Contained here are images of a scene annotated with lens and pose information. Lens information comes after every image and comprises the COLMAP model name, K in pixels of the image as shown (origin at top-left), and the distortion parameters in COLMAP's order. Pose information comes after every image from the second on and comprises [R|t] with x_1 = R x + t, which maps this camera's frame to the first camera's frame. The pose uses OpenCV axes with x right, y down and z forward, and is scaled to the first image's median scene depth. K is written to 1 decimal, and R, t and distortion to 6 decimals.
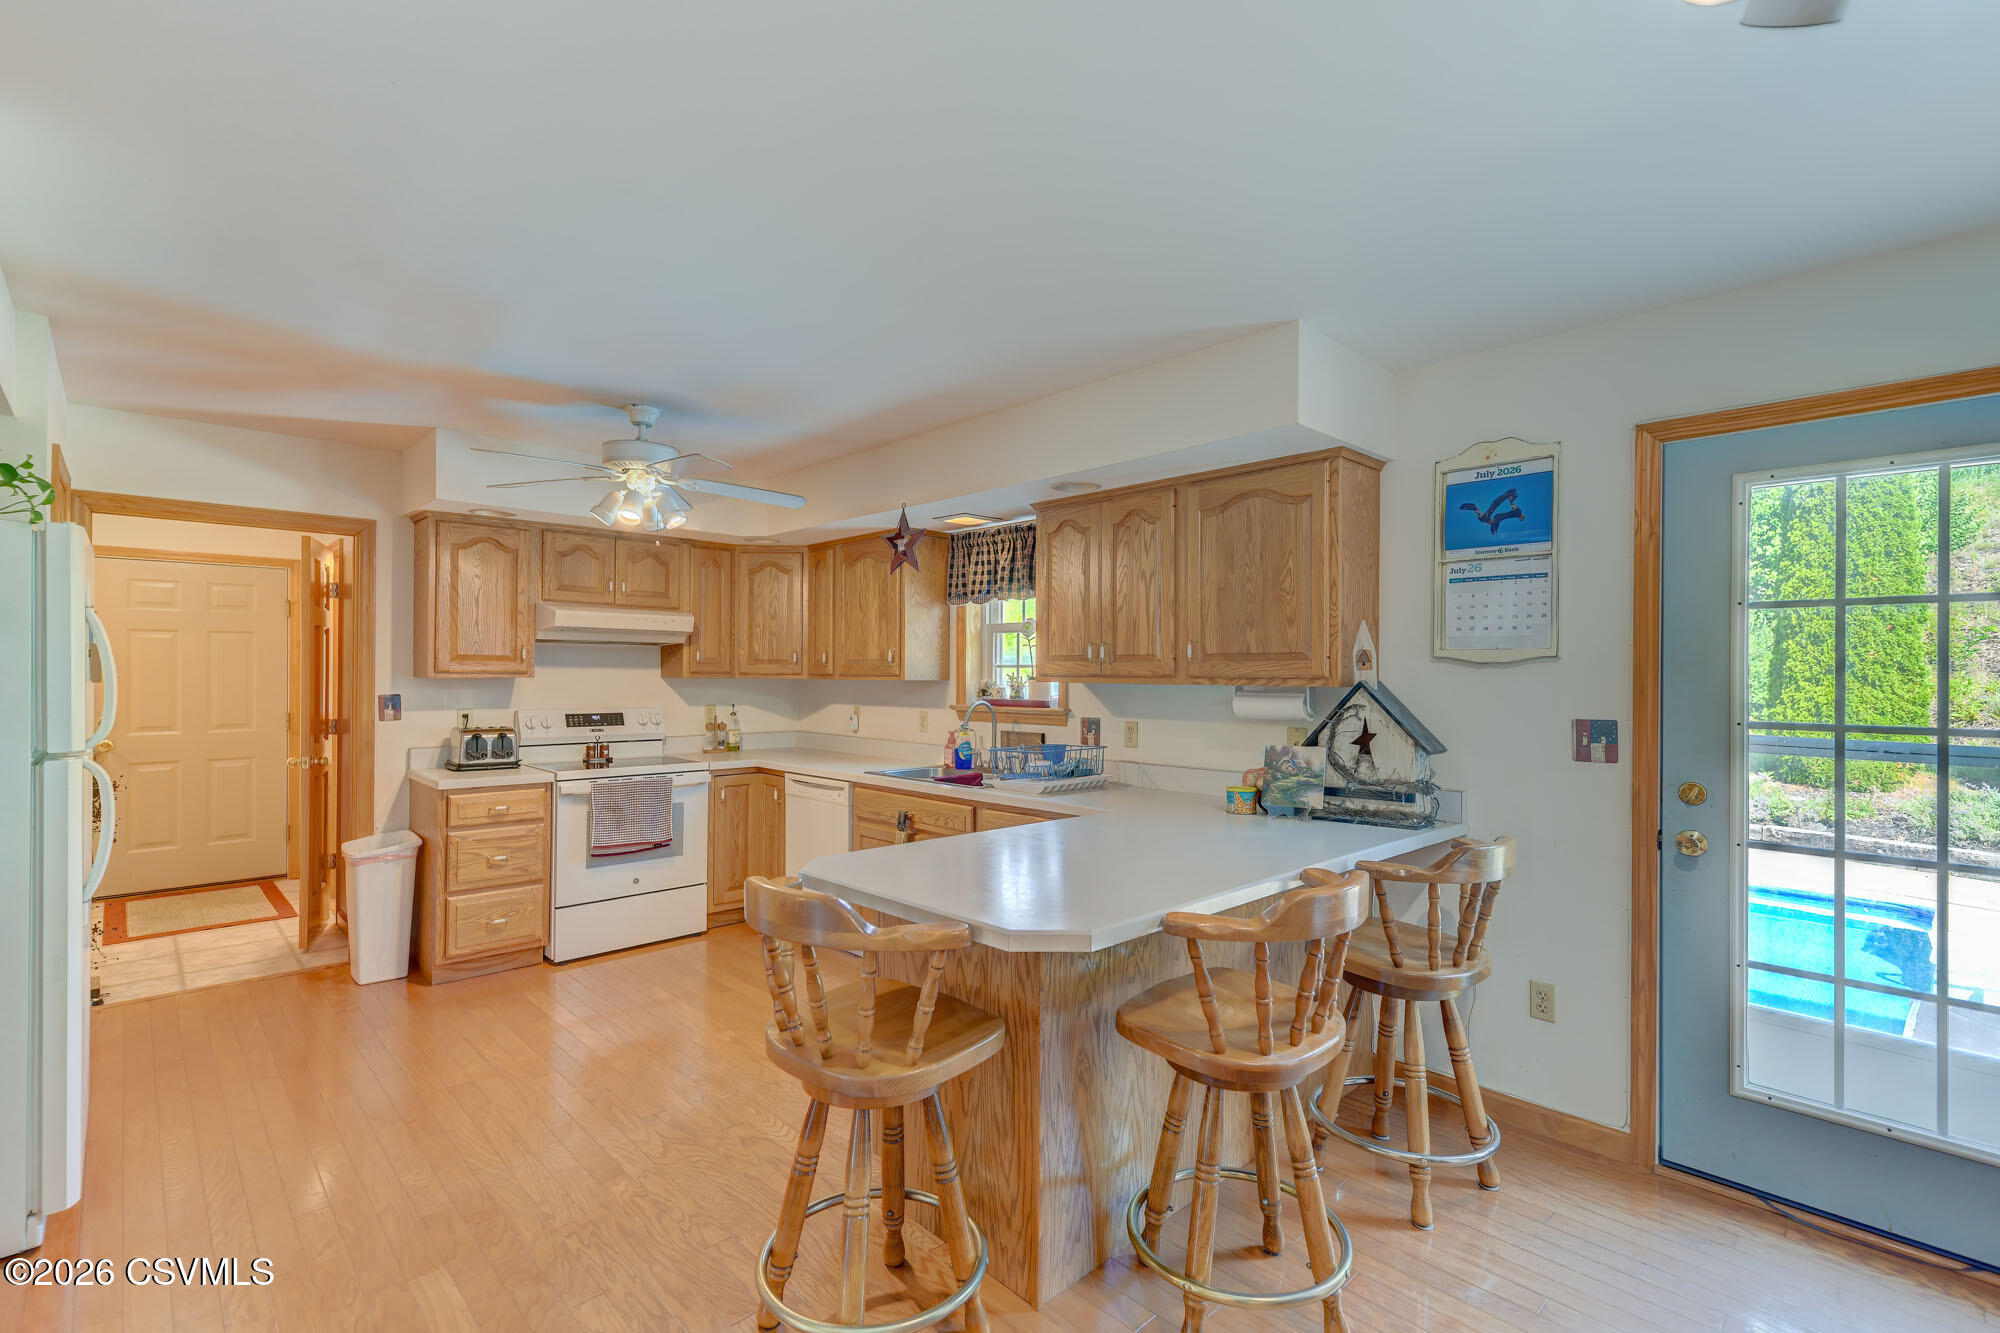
lens RADIAL K [[895.6, 0, 1018.0], [0, 895.6, 675.4], [0, 0, 1]] dist [0.018305, -0.001681]
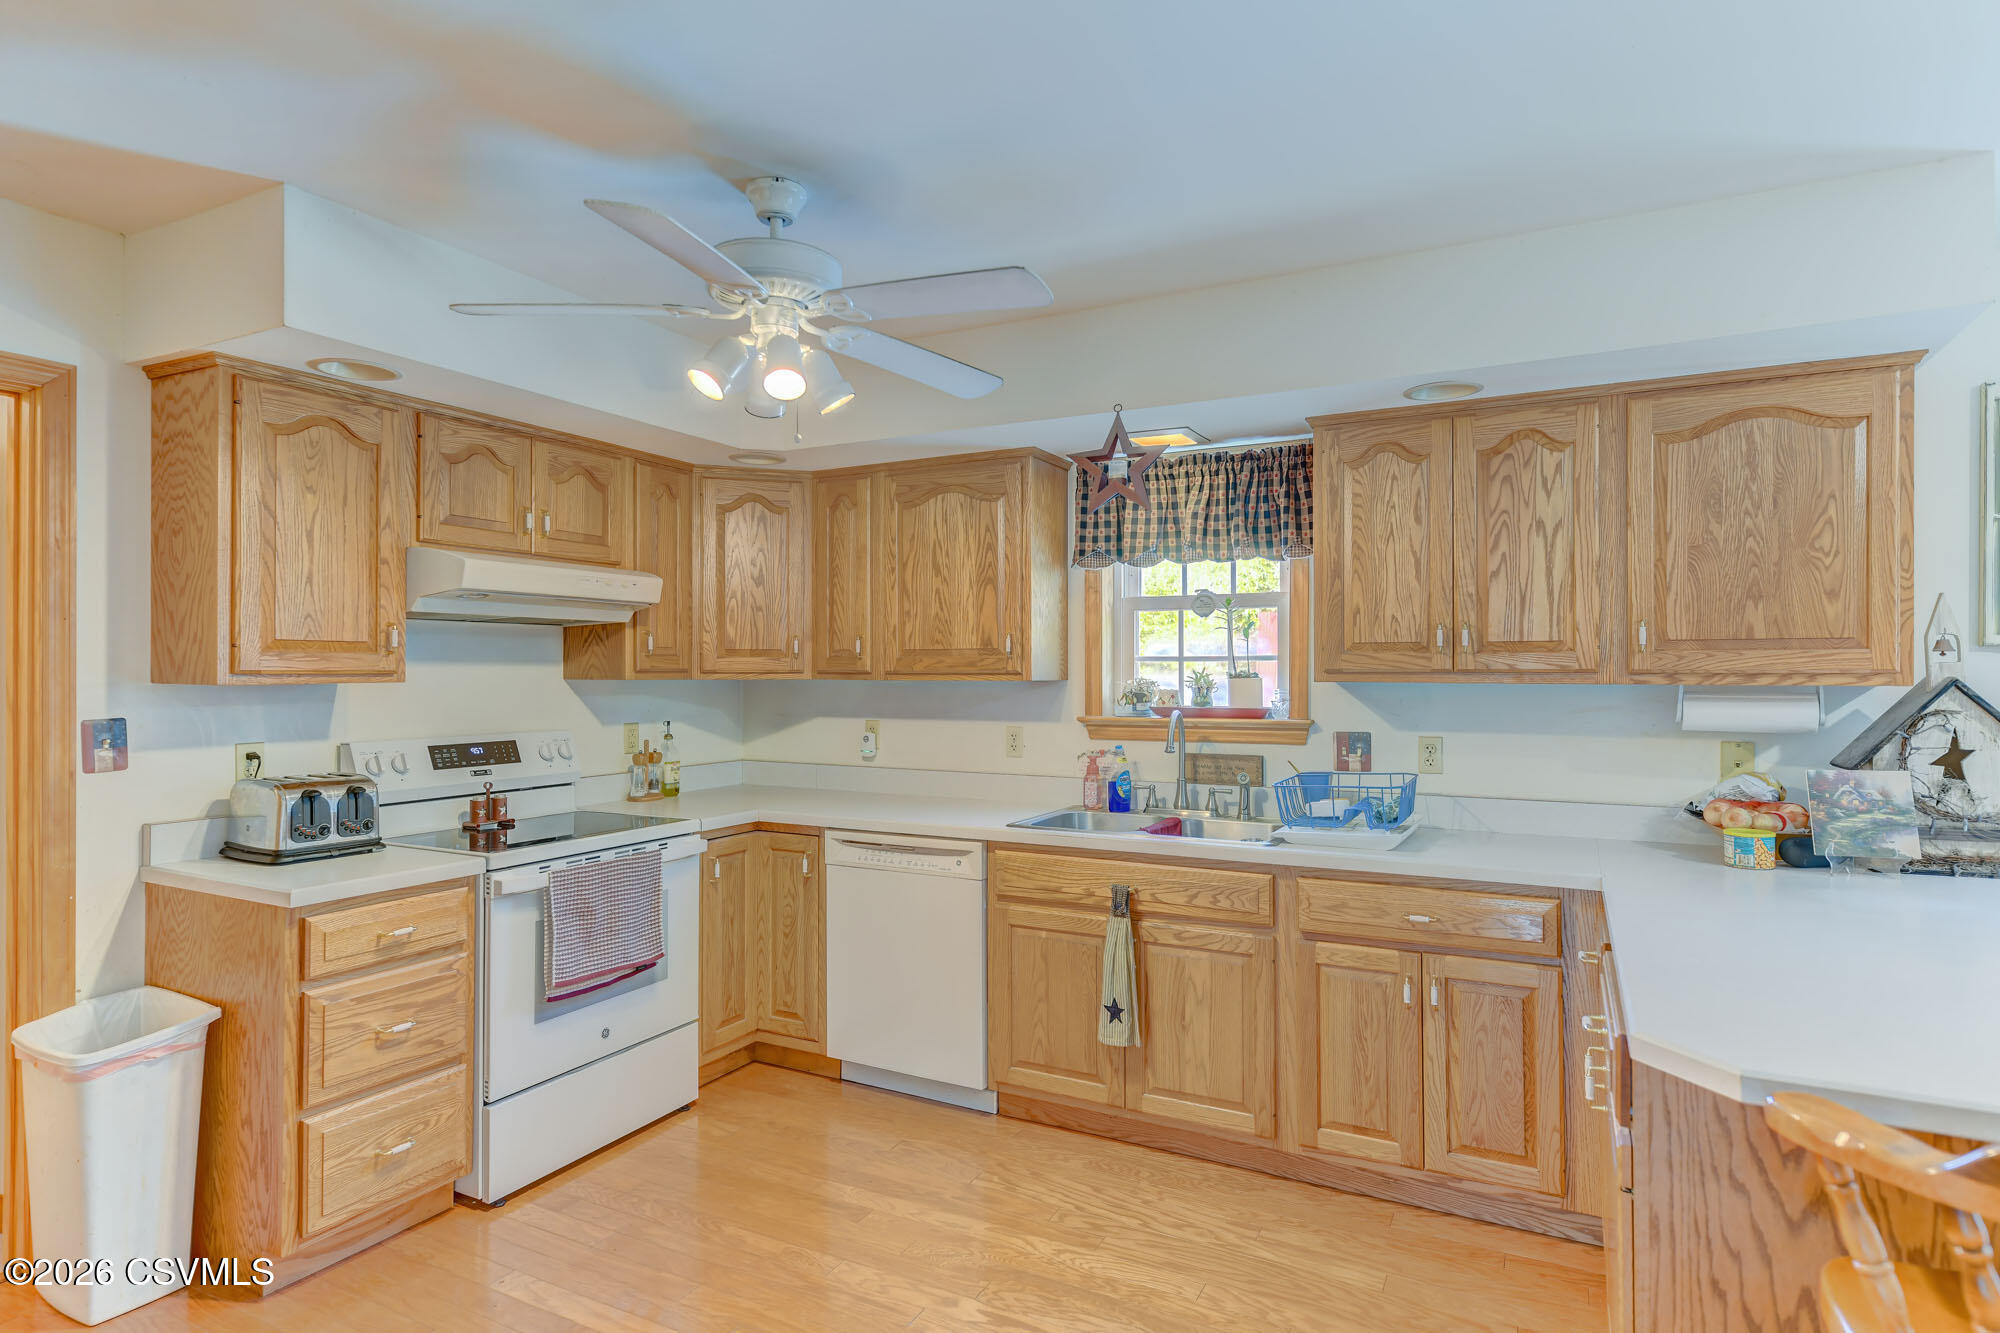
lens RADIAL K [[1057.5, 0, 1027.0], [0, 1057.5, 670.9], [0, 0, 1]] dist [0.015095, -0.006354]
pose [[0.949372, -0.006180, 0.314093, -0.439726], [0.005946, 0.999981, 0.001703, -0.003661], [-0.314097, 0.000251, 0.949391, 0.311440]]
